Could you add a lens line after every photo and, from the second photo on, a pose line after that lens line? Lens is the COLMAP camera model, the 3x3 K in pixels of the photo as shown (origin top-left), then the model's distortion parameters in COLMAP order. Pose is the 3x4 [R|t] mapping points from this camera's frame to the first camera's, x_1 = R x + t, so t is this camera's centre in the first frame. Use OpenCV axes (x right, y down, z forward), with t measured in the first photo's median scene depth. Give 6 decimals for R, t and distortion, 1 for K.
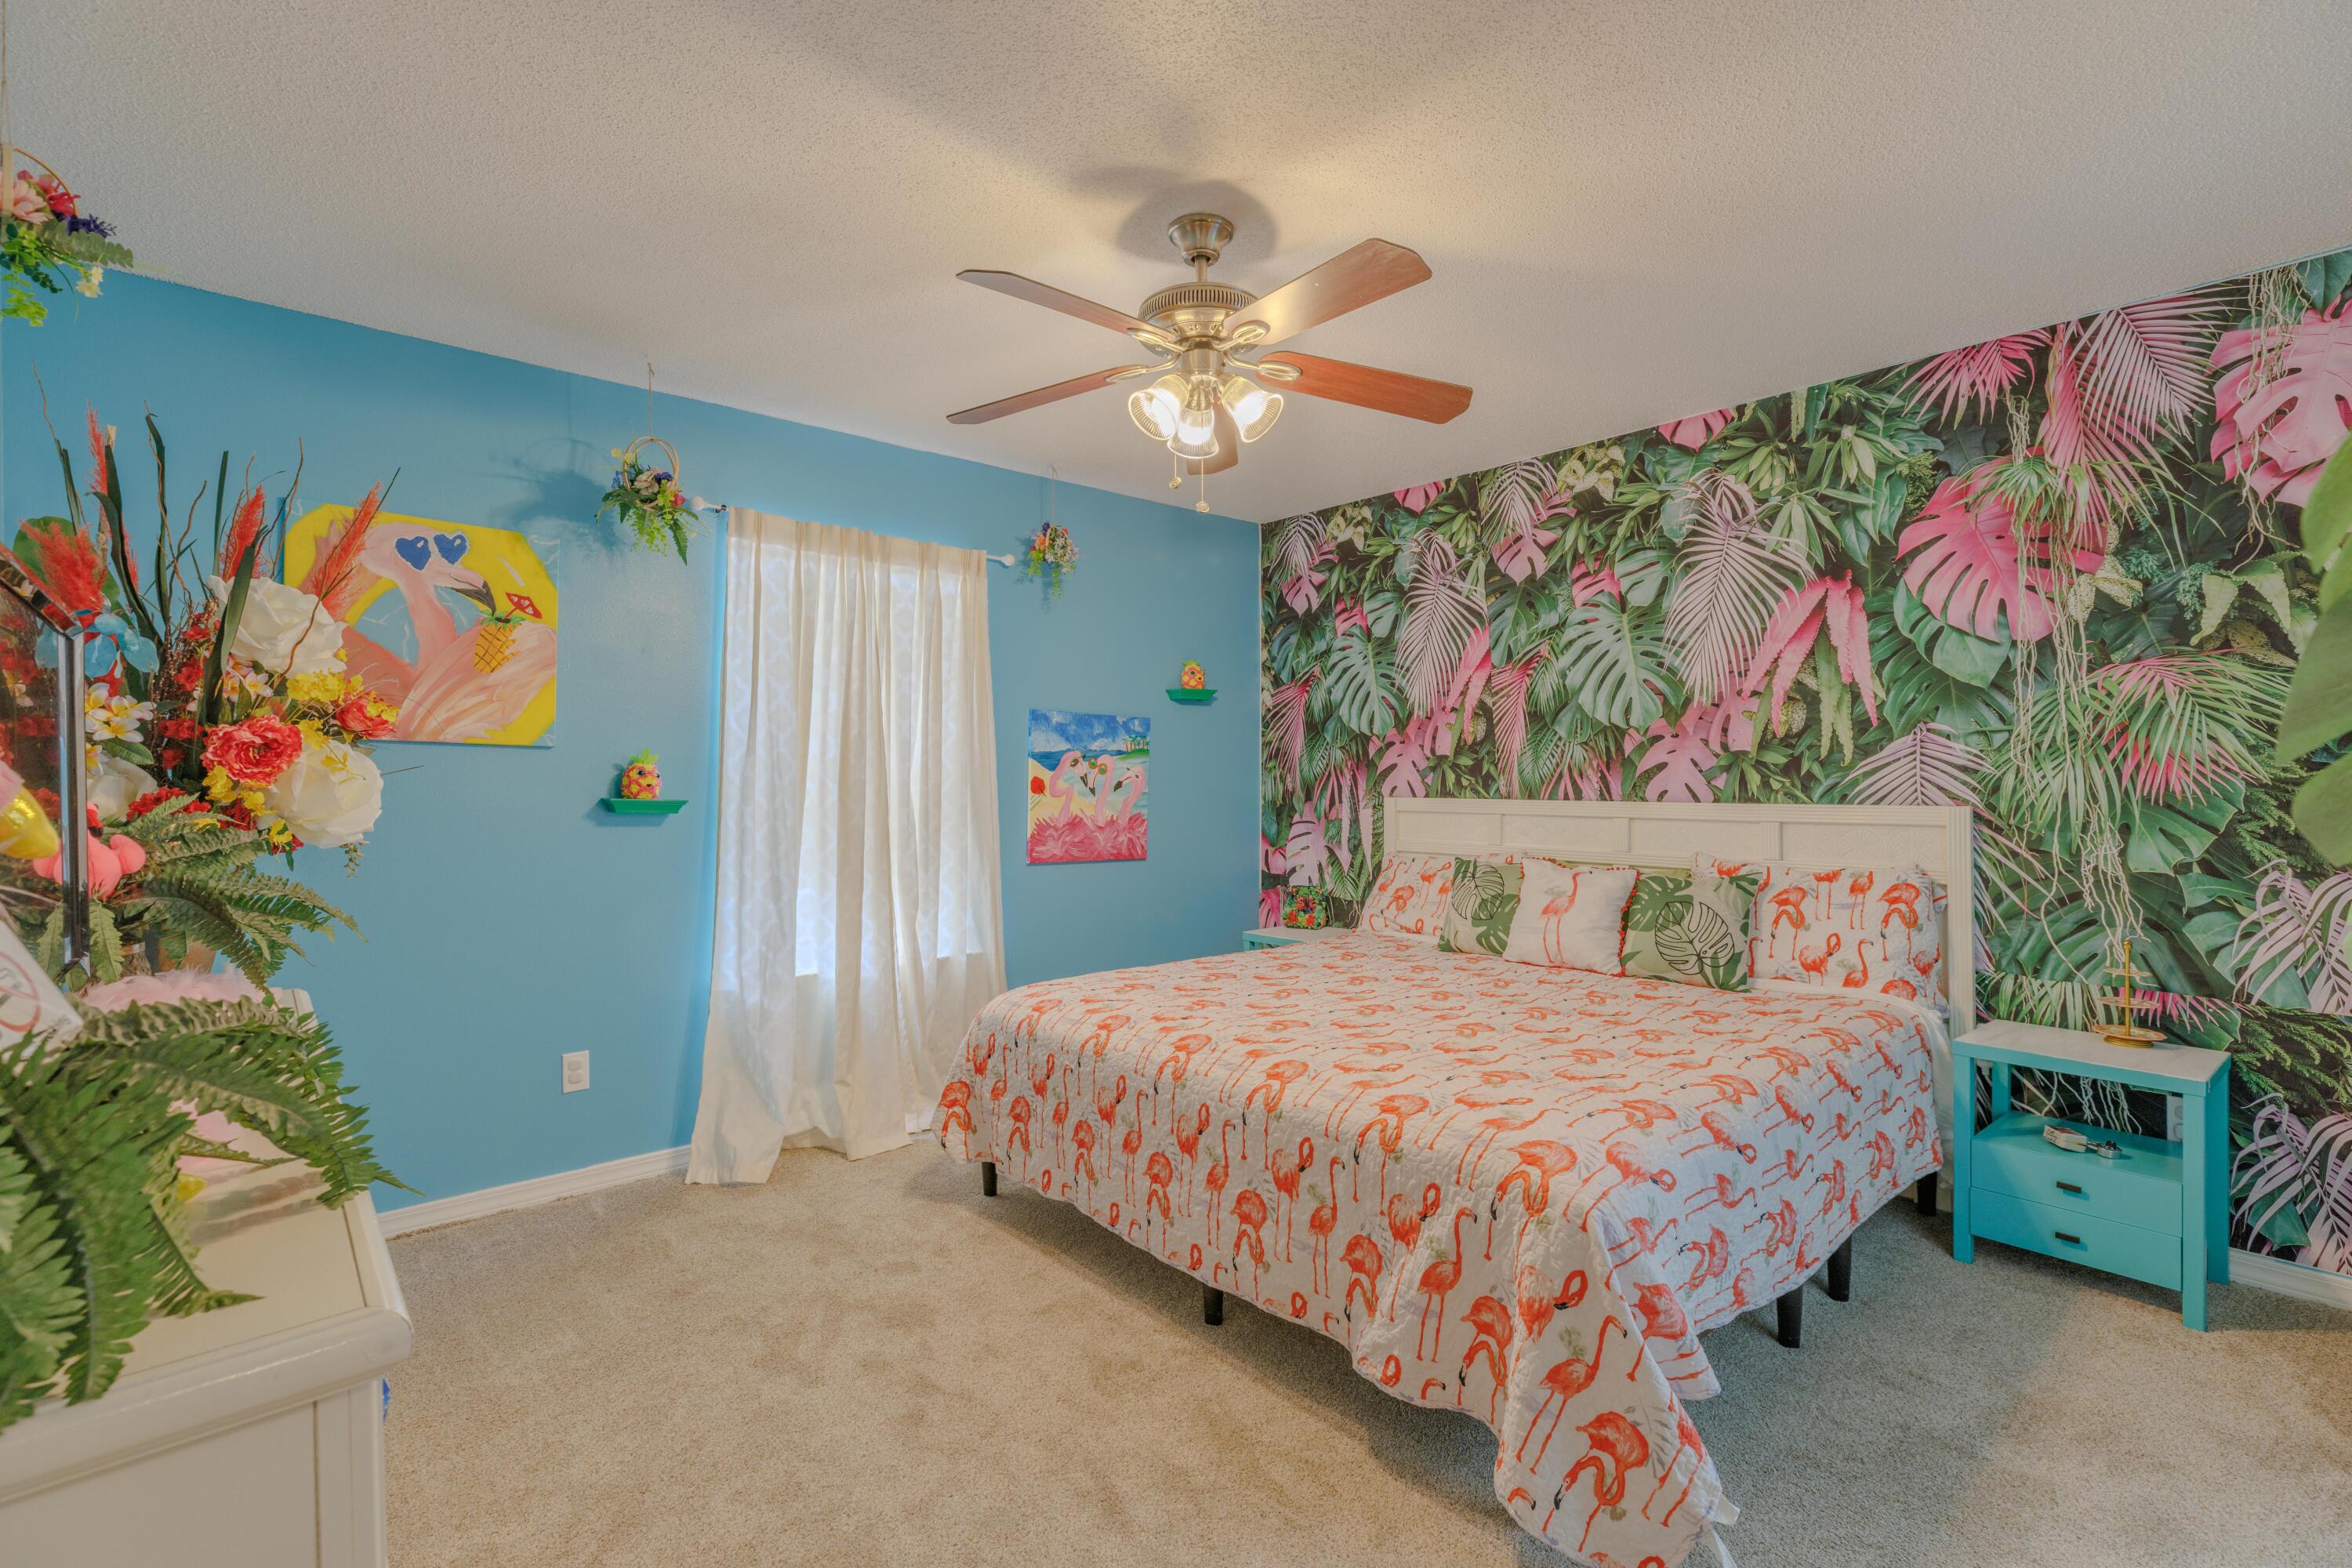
lens RADIAL K [[937.2, 0, 1200.5], [0, 937.2, 780.4], [0, 0, 1]] dist [0.004800, 0.000039]
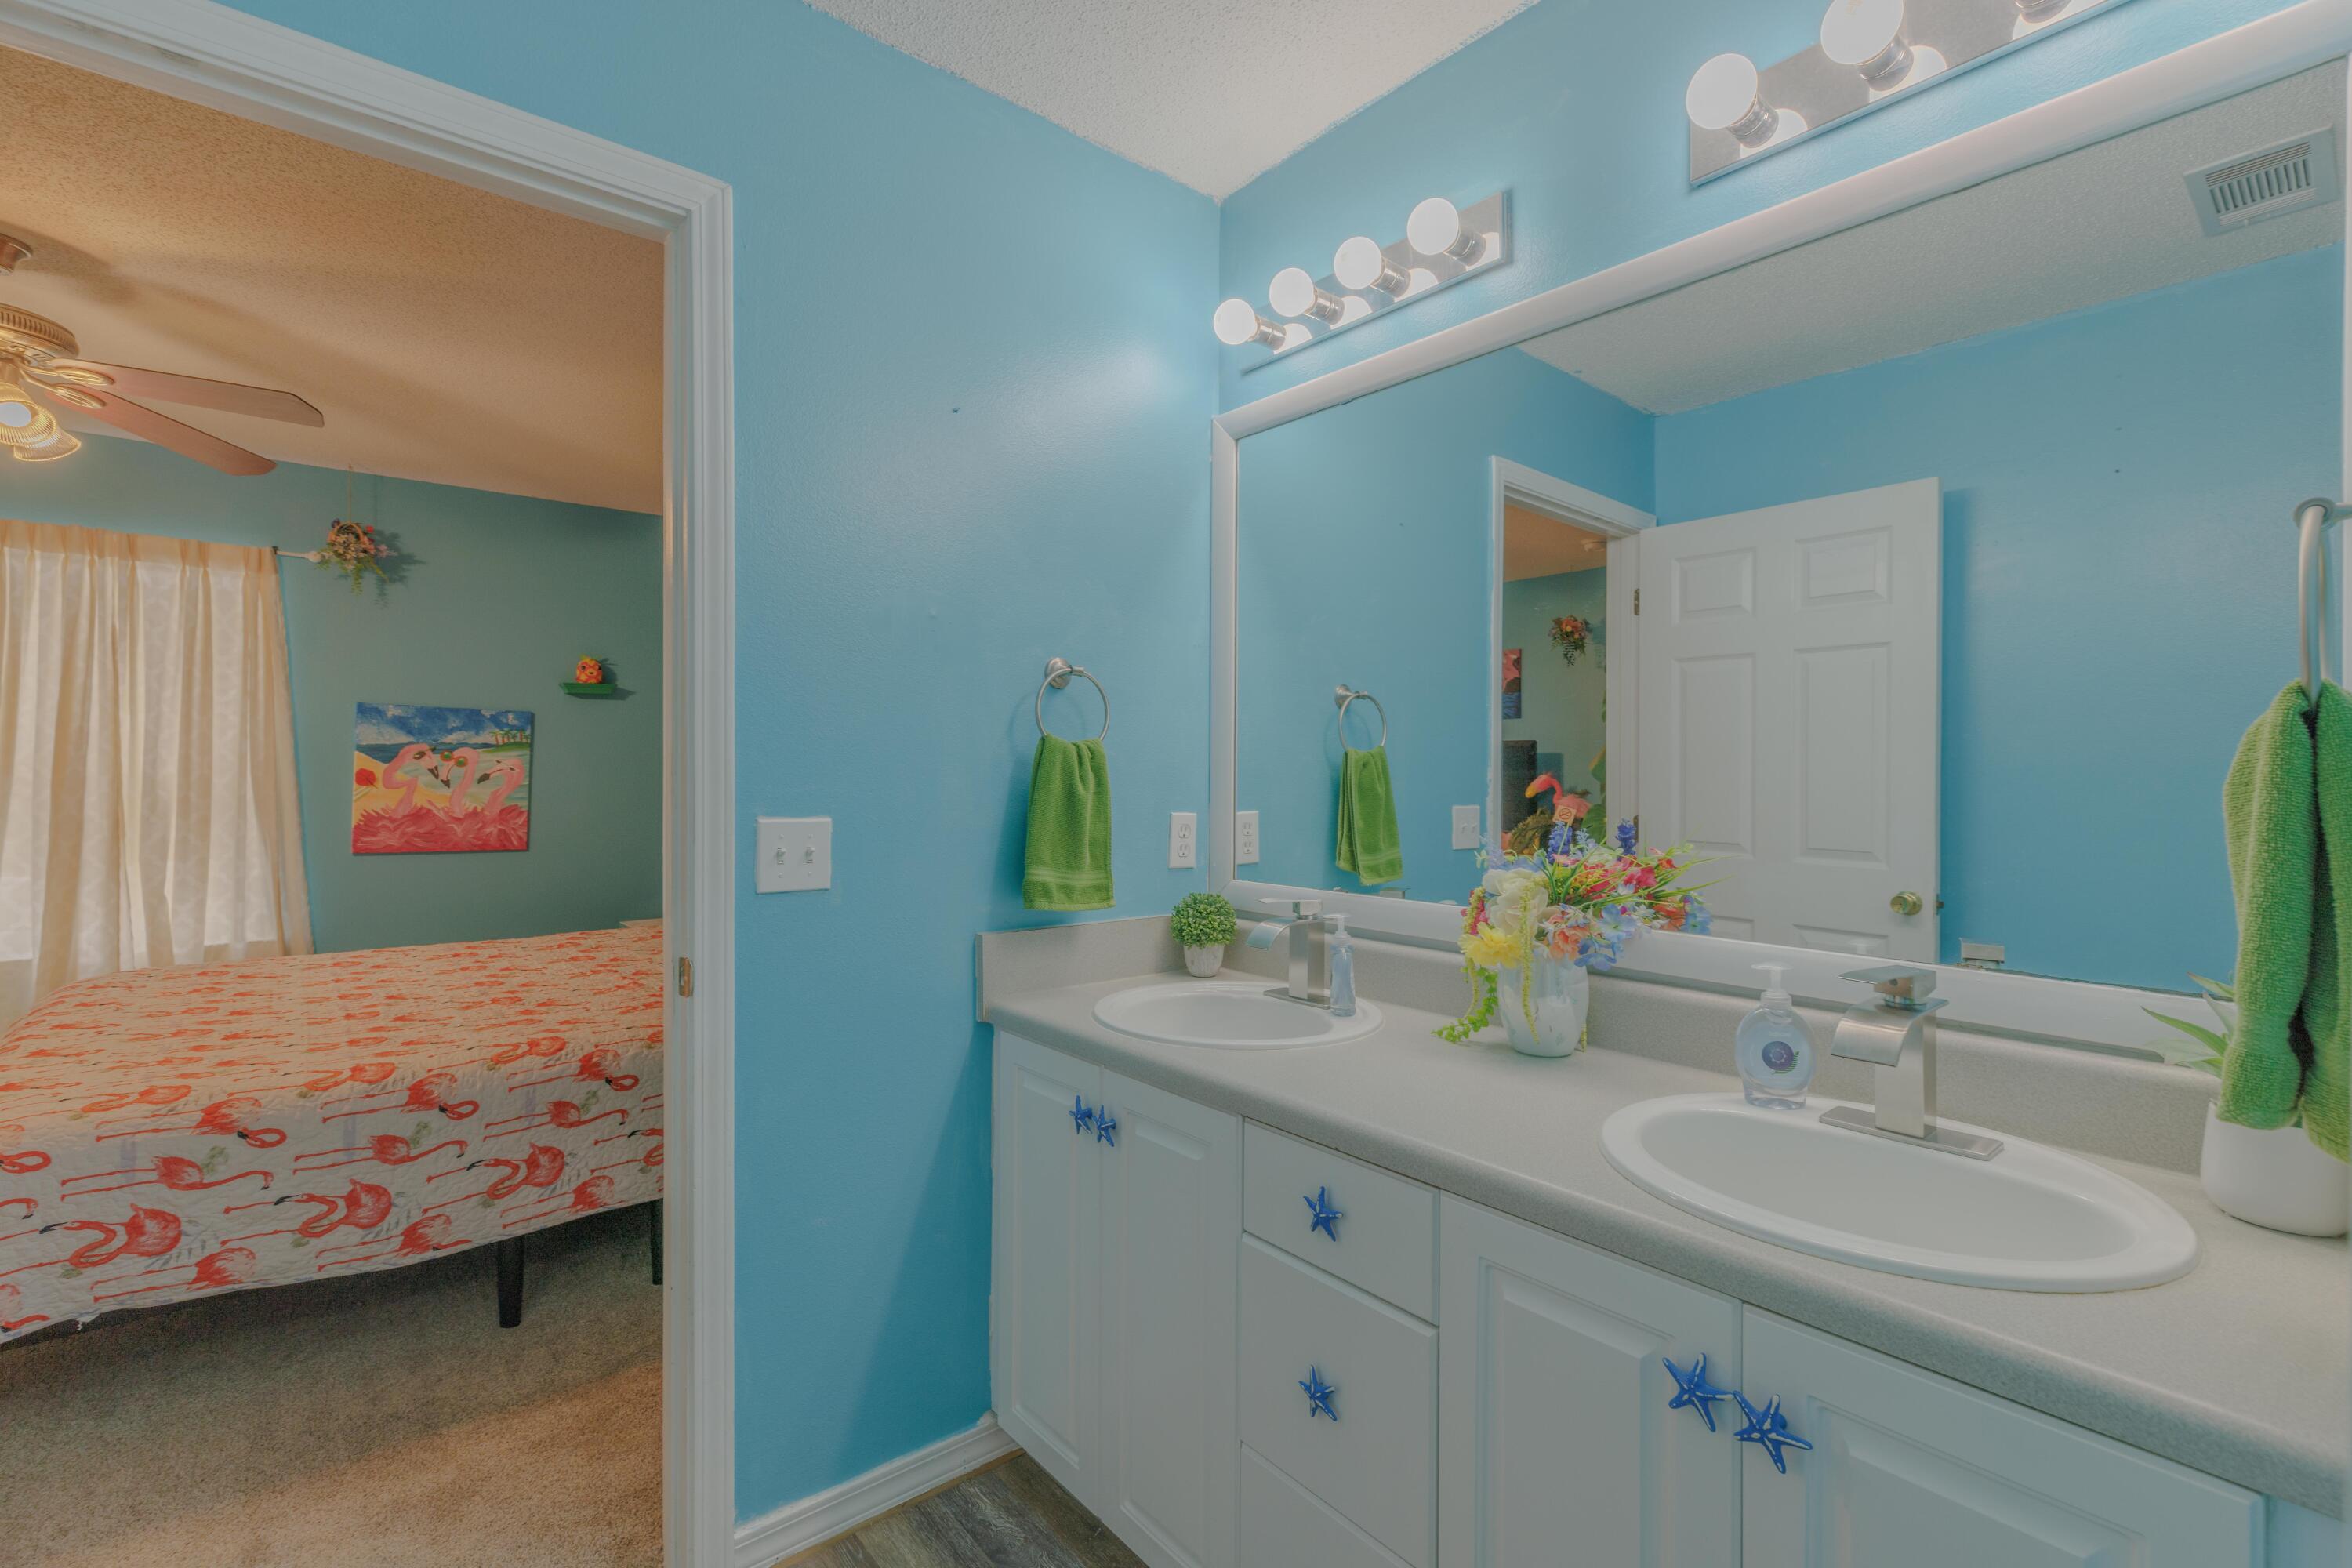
lens RADIAL K [[937.2, 0, 1178.2], [0, 937.2, 782.7], [0, 0, 1]] dist [0.004800, 0.000039]
pose [[0.999401, 0.007044, -0.033873, 0.779717], [-0.006698, 0.999924, 0.010318, -0.005437], [0.033943, -0.010085, 0.999373, 0.001671]]
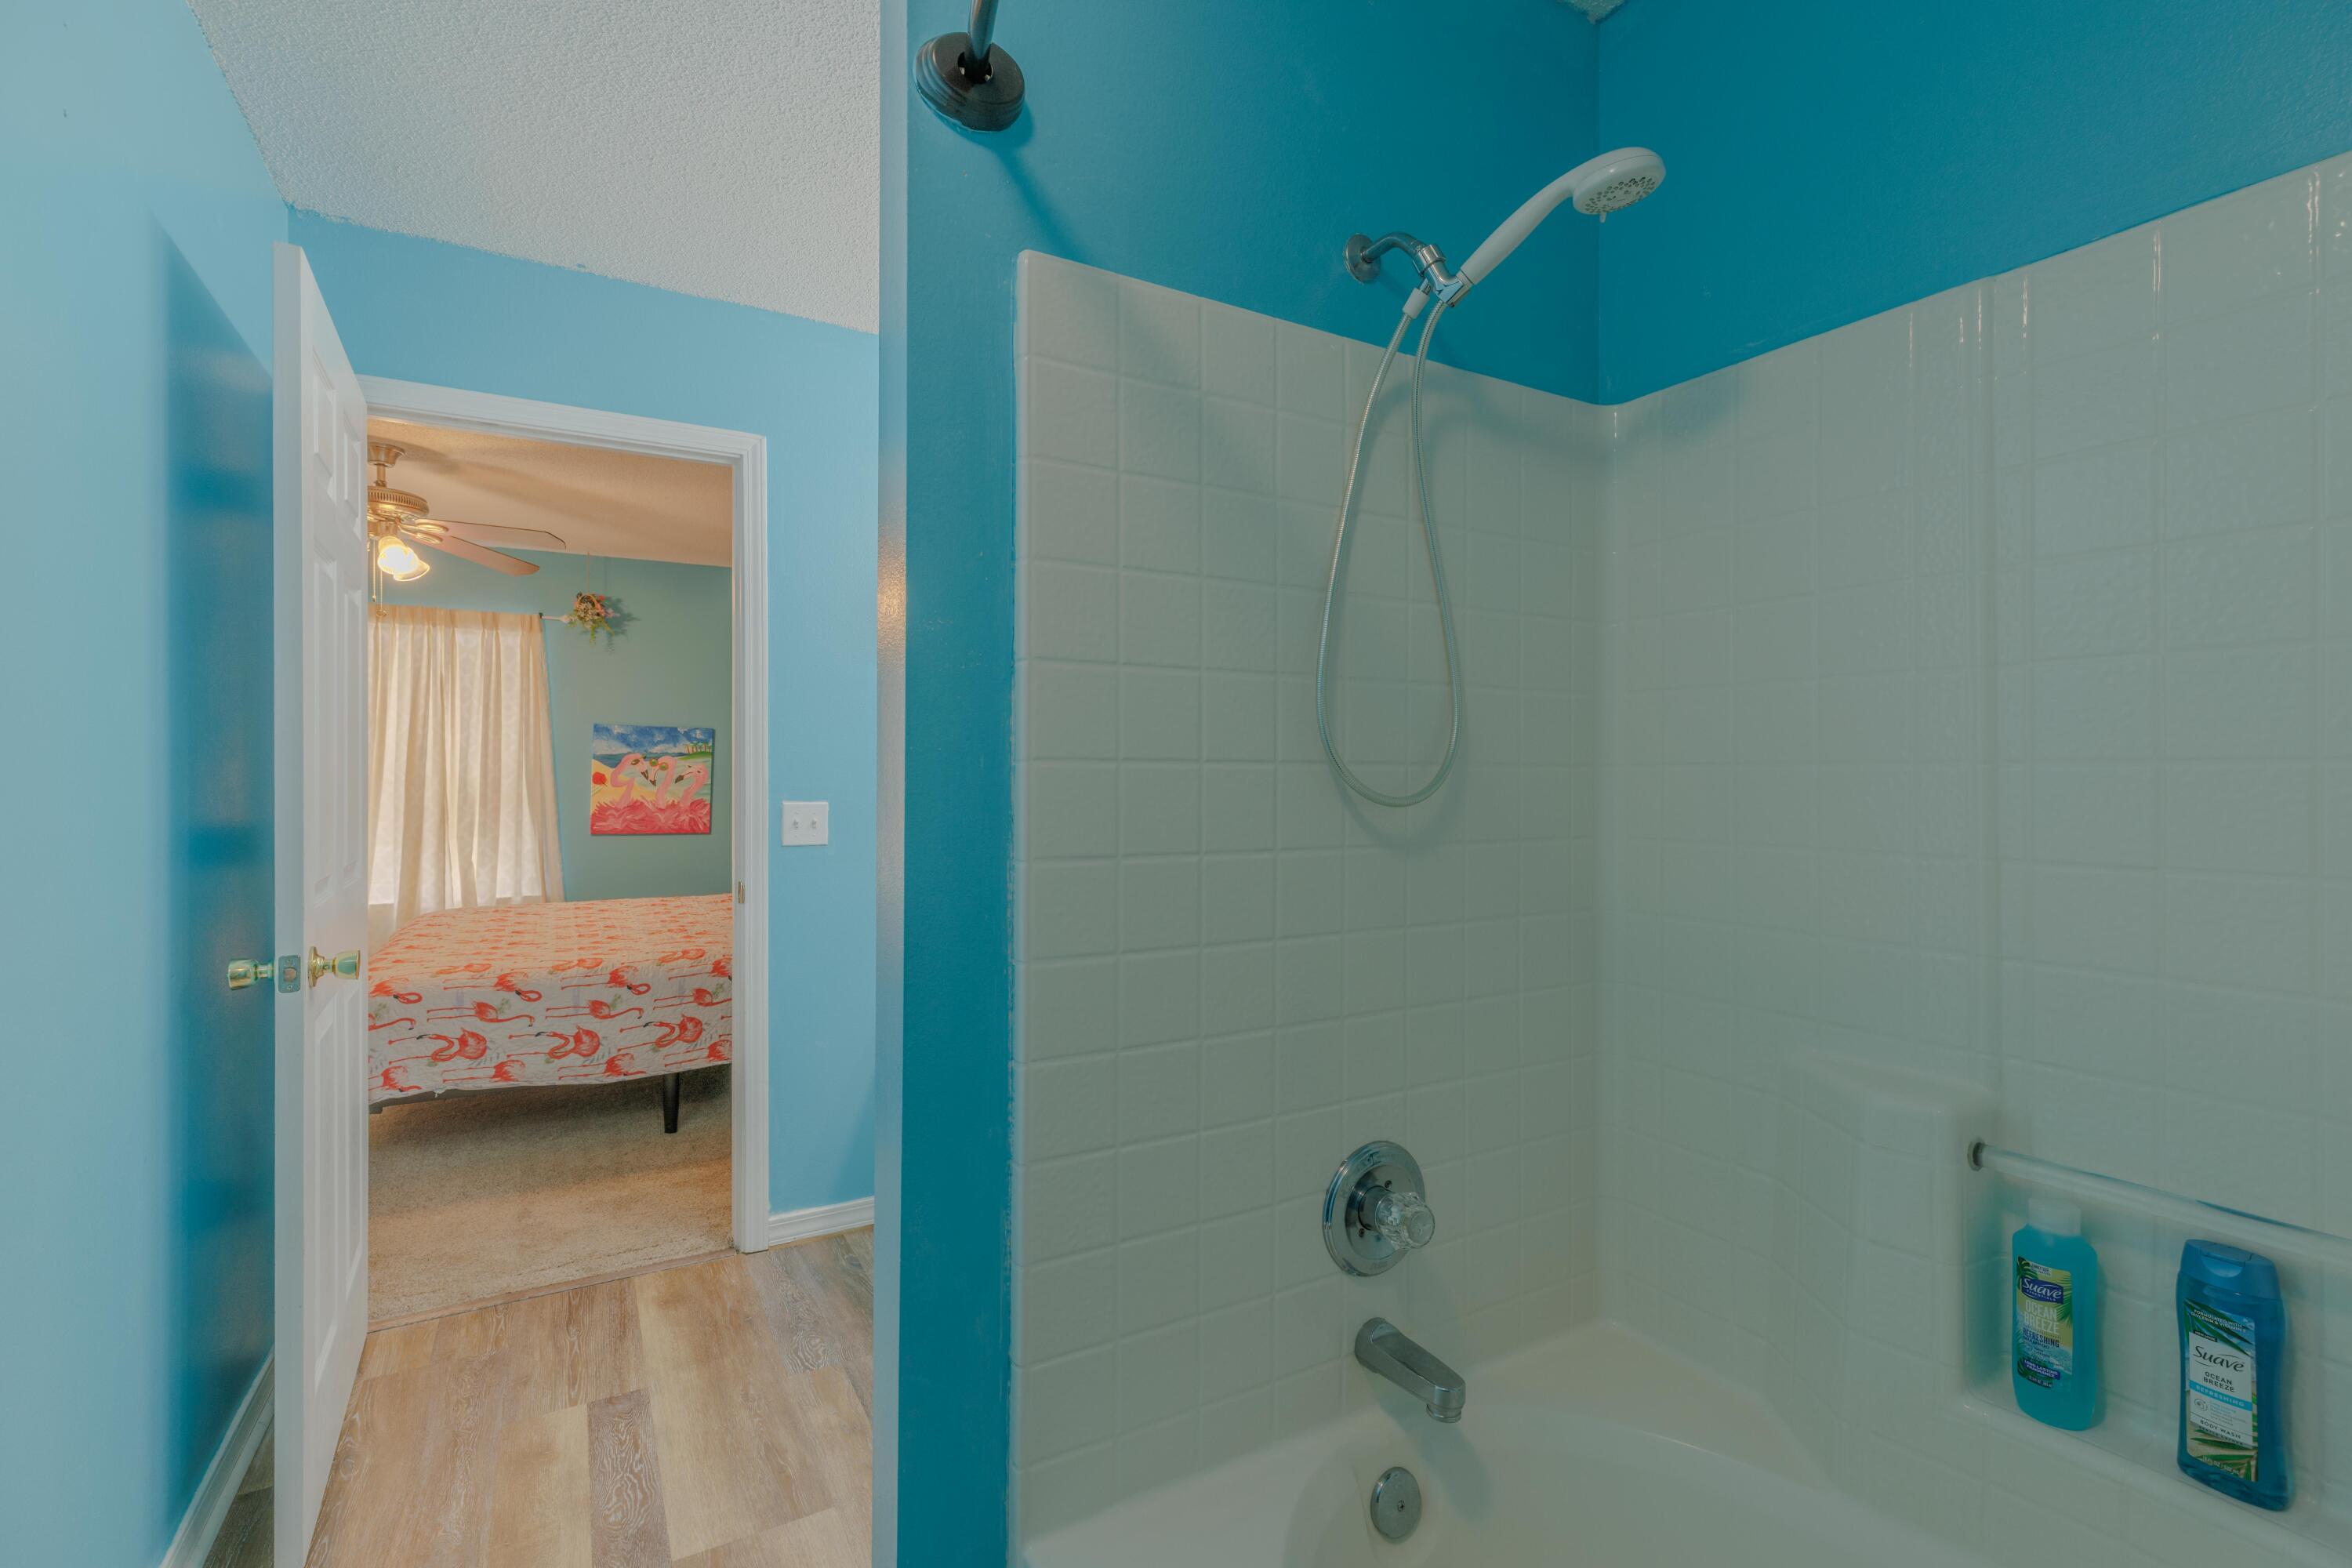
lens RADIAL K [[937.2, 0, 1215.7], [0, 937.2, 778.7], [0, 0, 1]] dist [0.004800, 0.000039]
pose [[0.983727, 0.004313, -0.179615, 1.022742], [-0.002975, 0.999966, 0.007722, -0.008112], [0.179643, -0.007062, 0.983707, -0.222589]]
